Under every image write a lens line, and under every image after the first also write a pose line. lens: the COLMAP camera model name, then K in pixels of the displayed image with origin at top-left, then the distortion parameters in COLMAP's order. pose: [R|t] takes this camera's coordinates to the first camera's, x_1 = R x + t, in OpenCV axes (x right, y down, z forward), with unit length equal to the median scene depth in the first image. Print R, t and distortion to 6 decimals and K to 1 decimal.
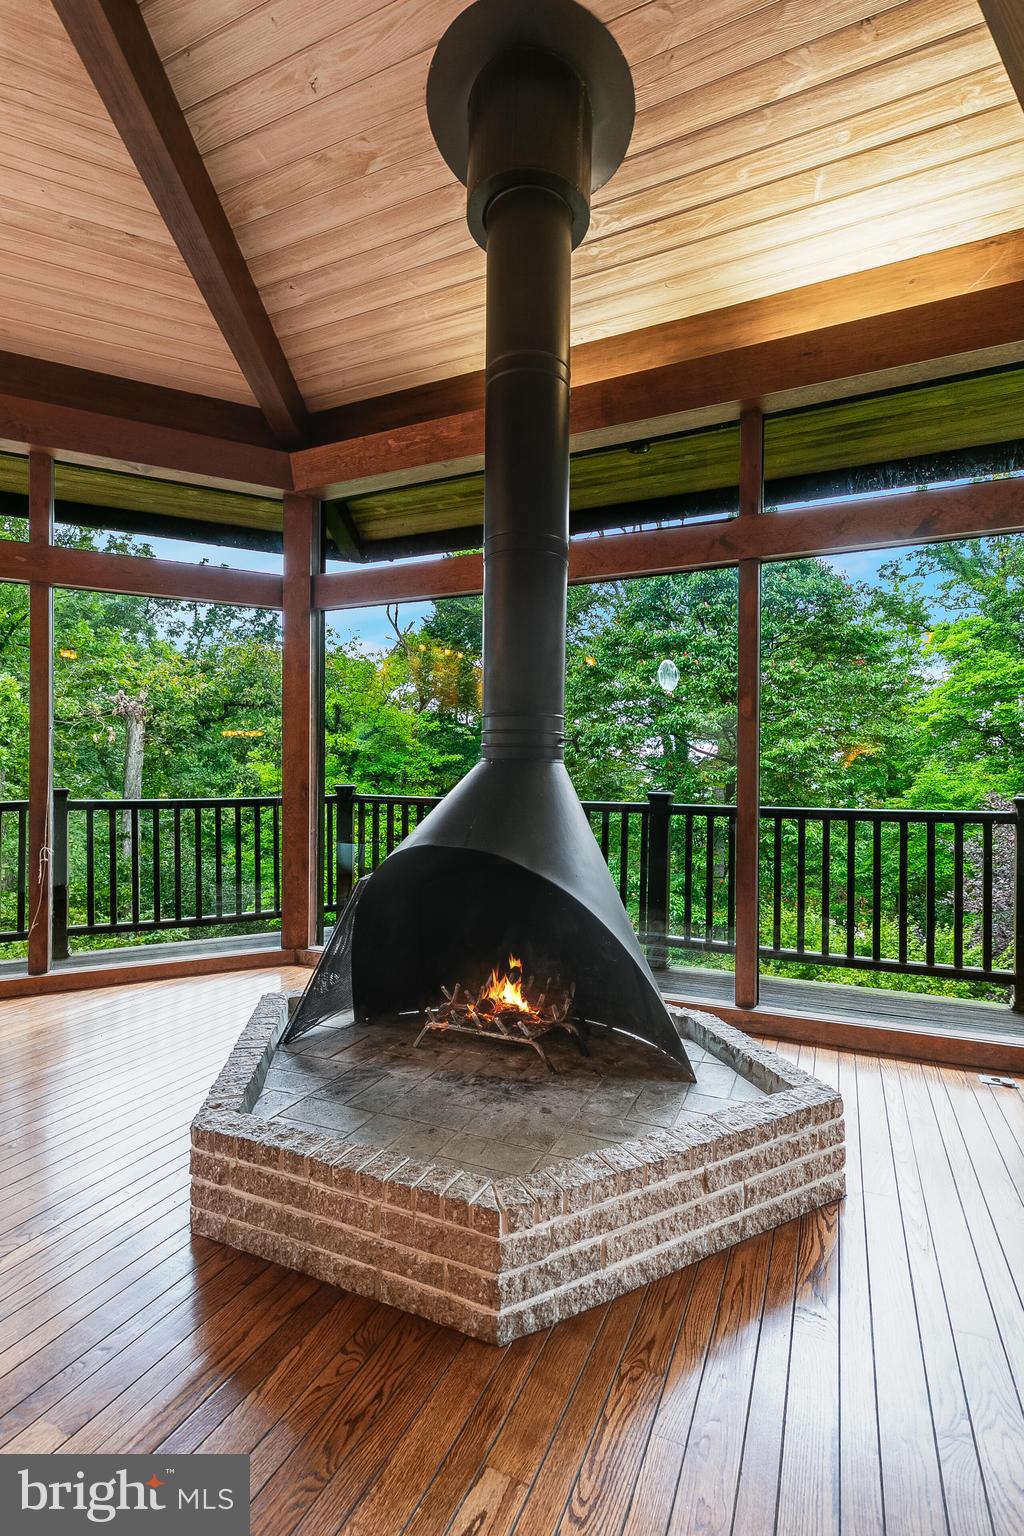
lens RADIAL K [[696.1, 0, 516.2], [0, 696.1, 784.2], [0, 0, 1]] dist [0.019673, -0.003506]
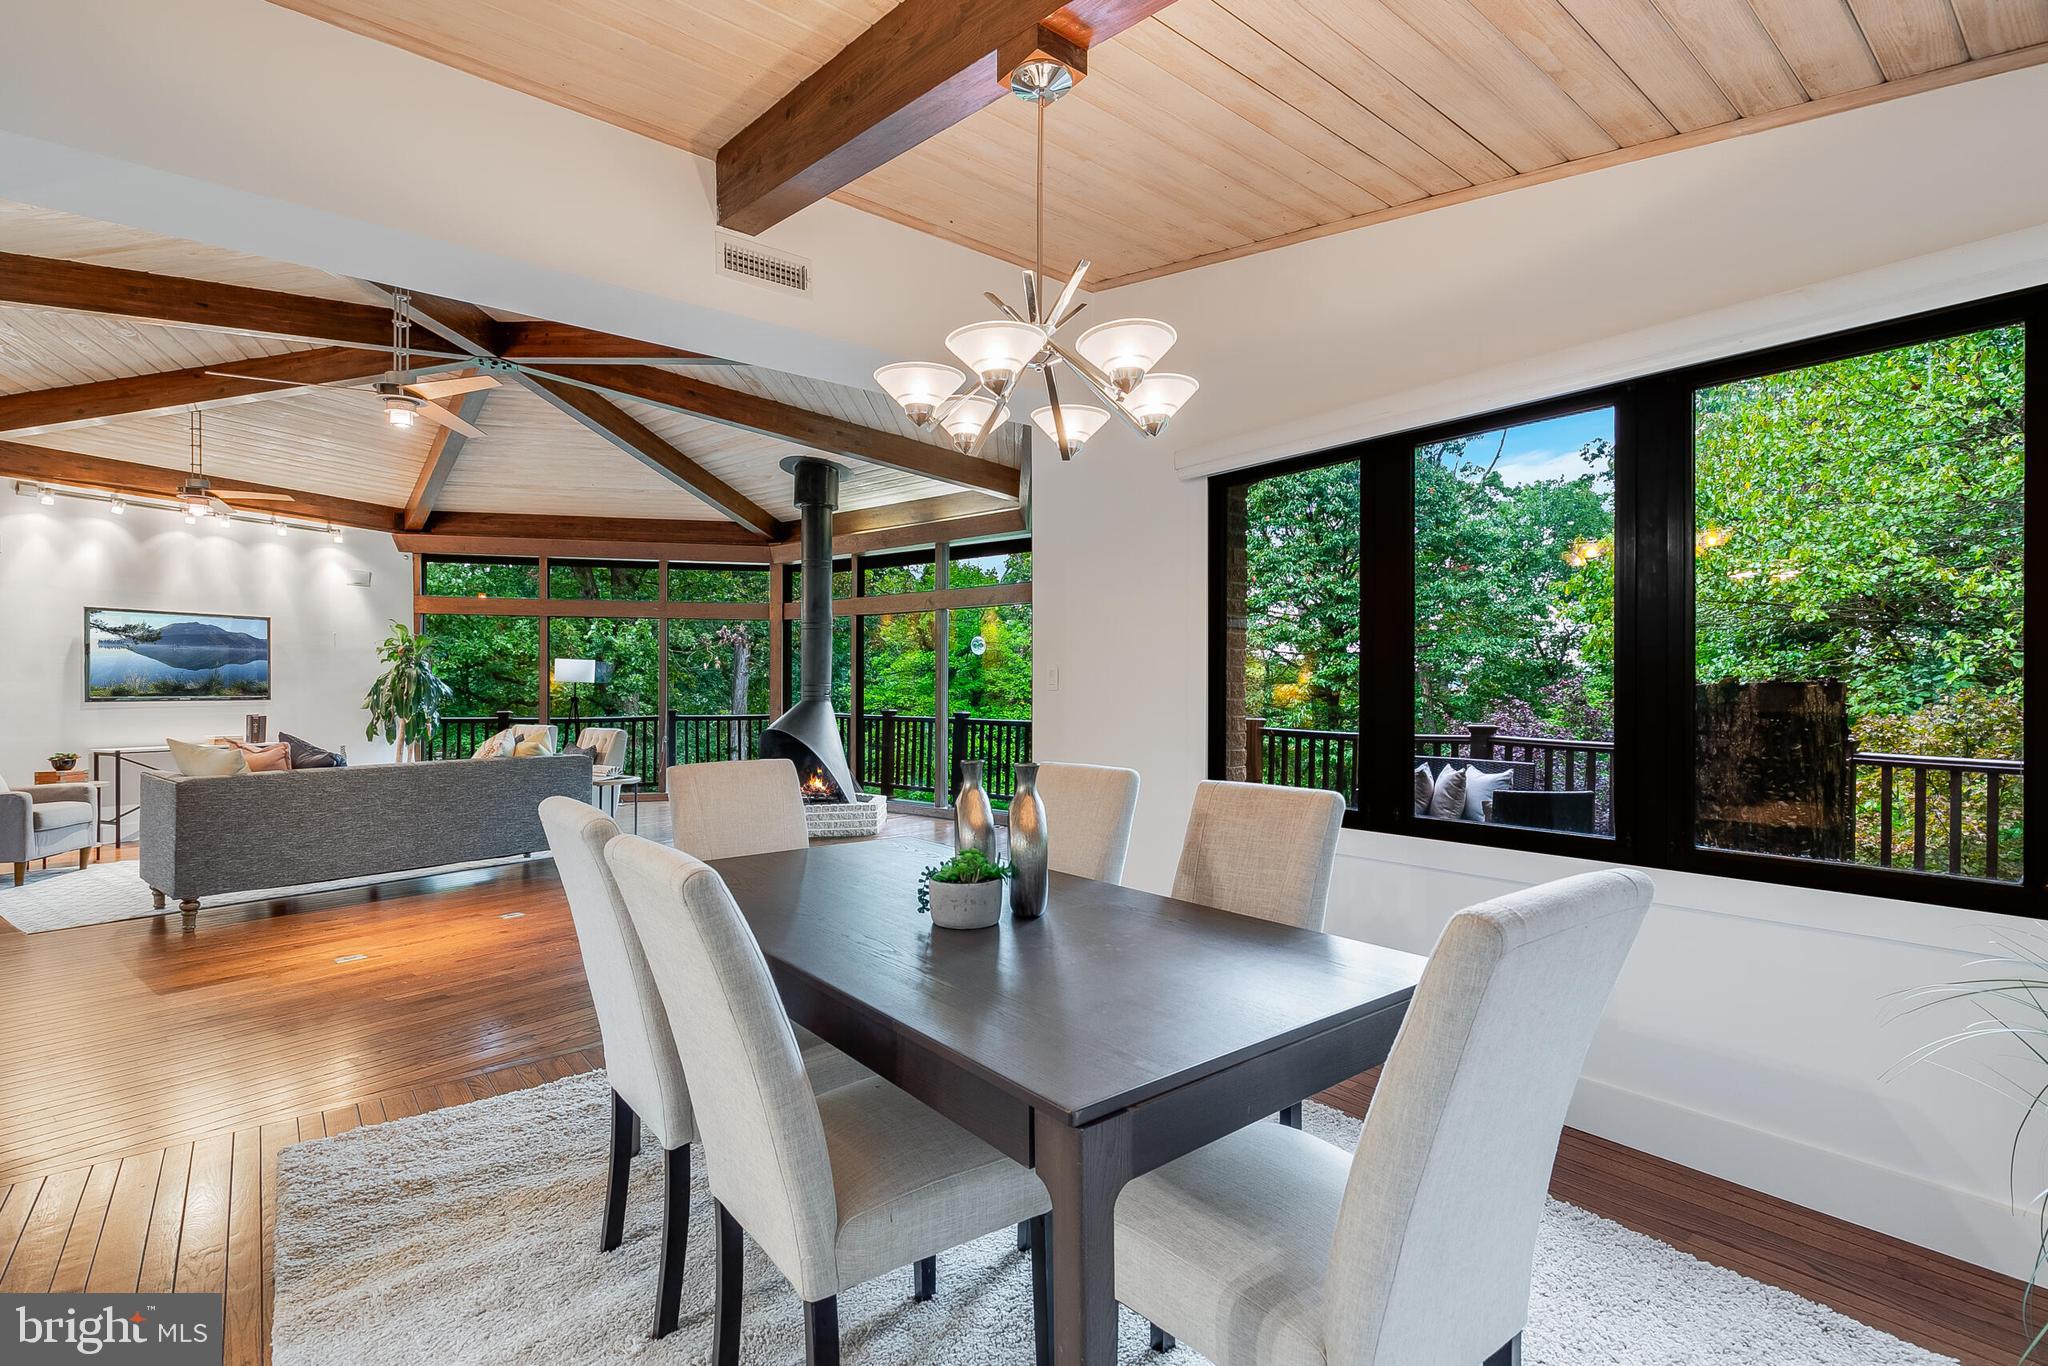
lens RADIAL K [[928.2, 0, 1007.2], [0, 928.2, 682.4], [0, 0, 1]] dist [0.019673, -0.003506]
pose [[0.969956, -0.004896, -0.243233, 0.288526], [0.000076, 0.999803, -0.019825, -0.005163], [0.243282, 0.019211, 0.969765, -0.421386]]
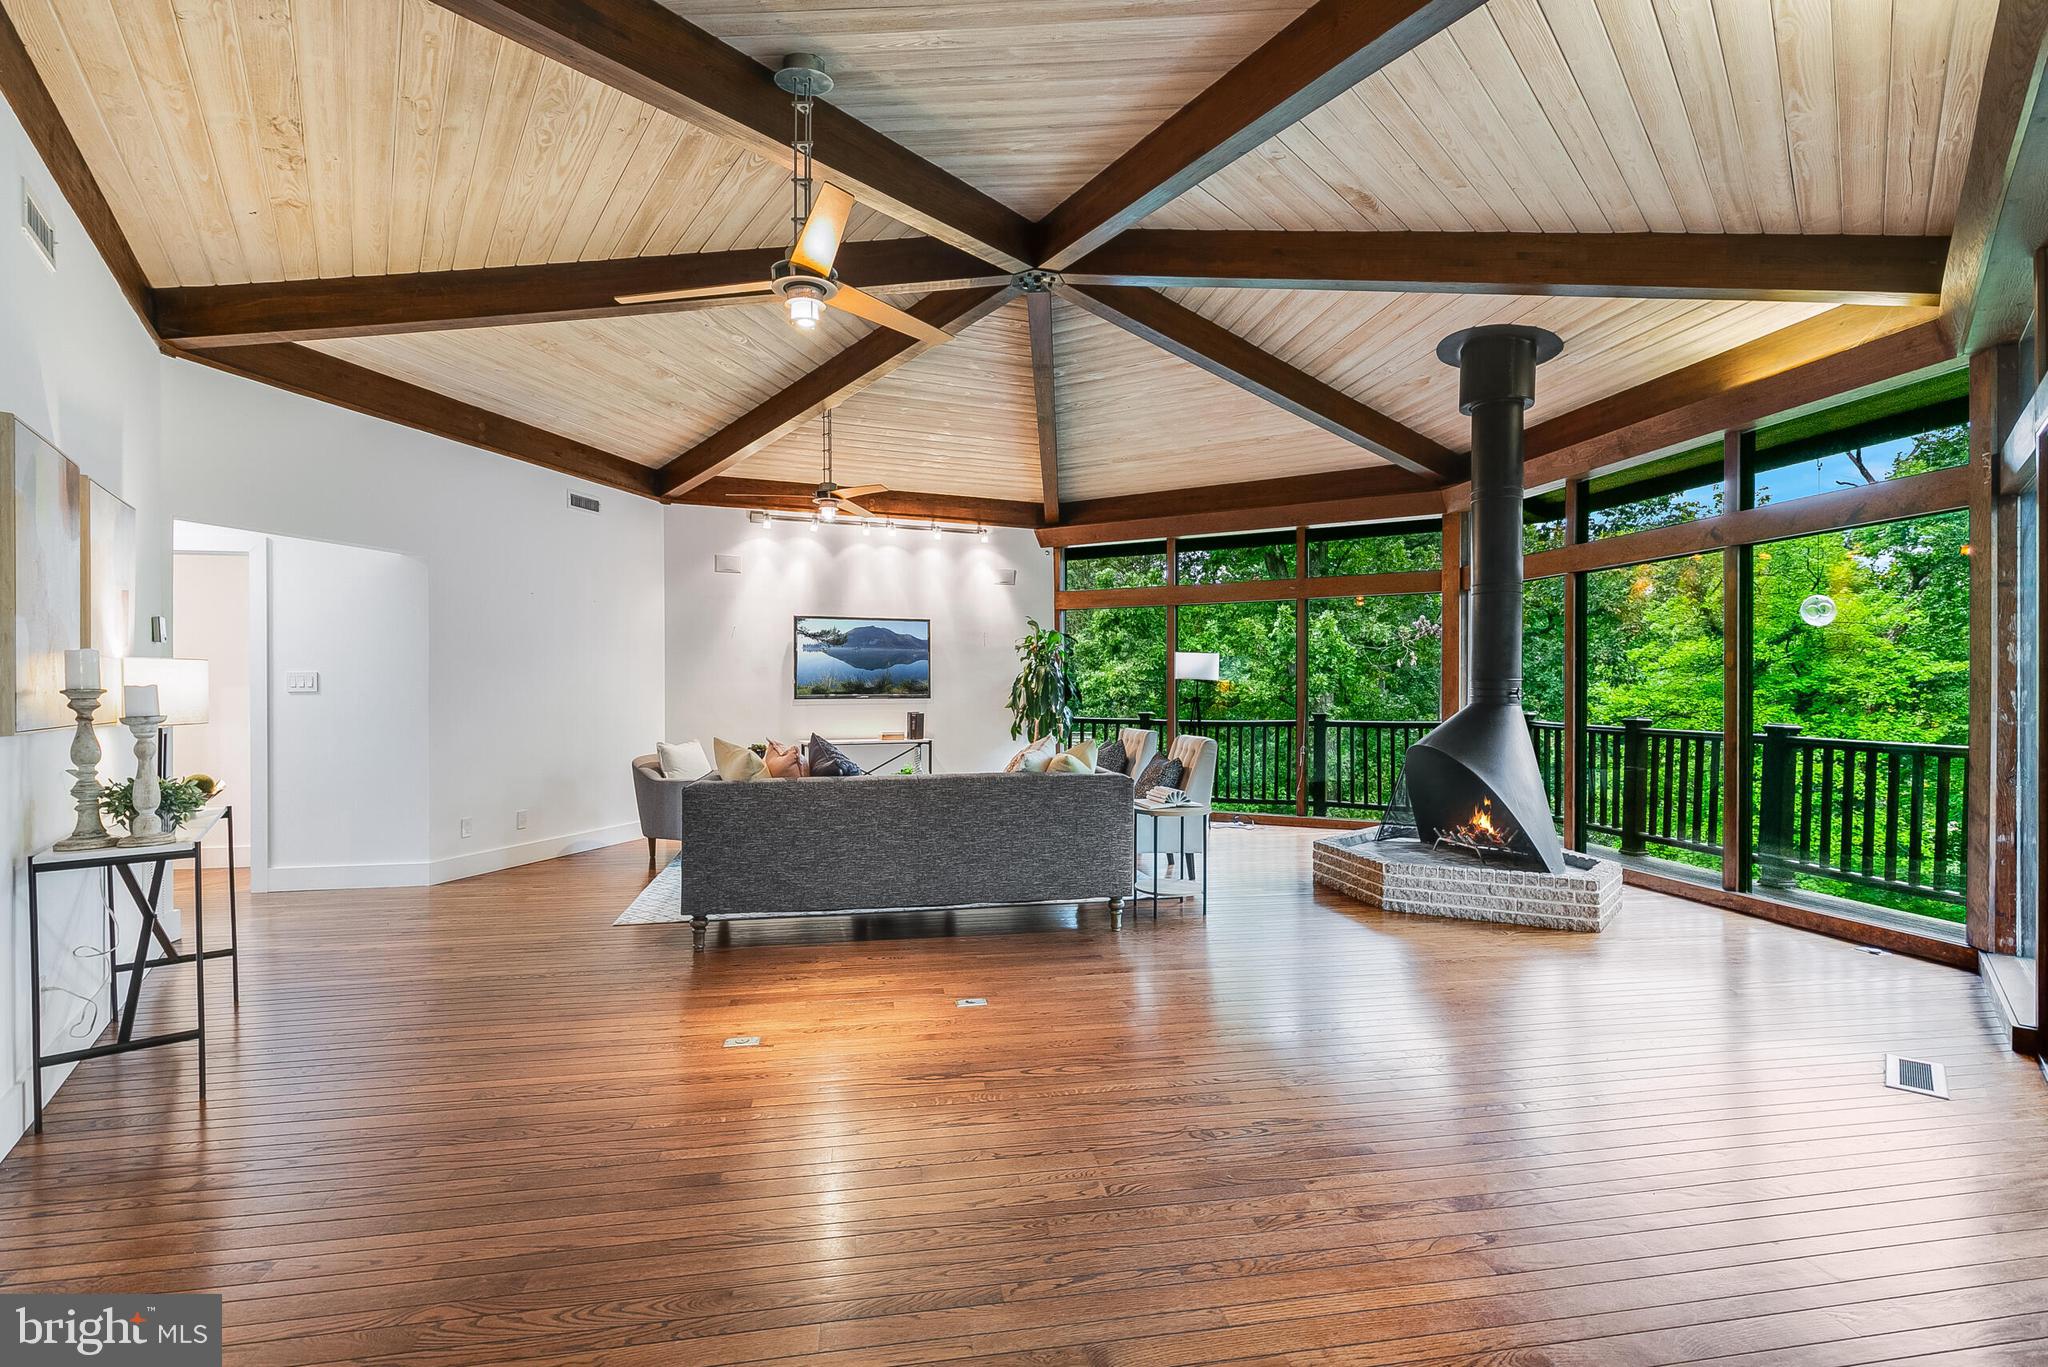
lens RADIAL K [[928.2, 0, 1041.9], [0, 928.2, 688.5], [0, 0, 1]] dist [0.019673, -0.003506]
pose [[0.573646, -0.006101, -0.819080, 0.231614], [-0.007206, 0.999896, -0.012494, -0.005268], [0.819072, 0.013070, 0.573543, -0.235901]]
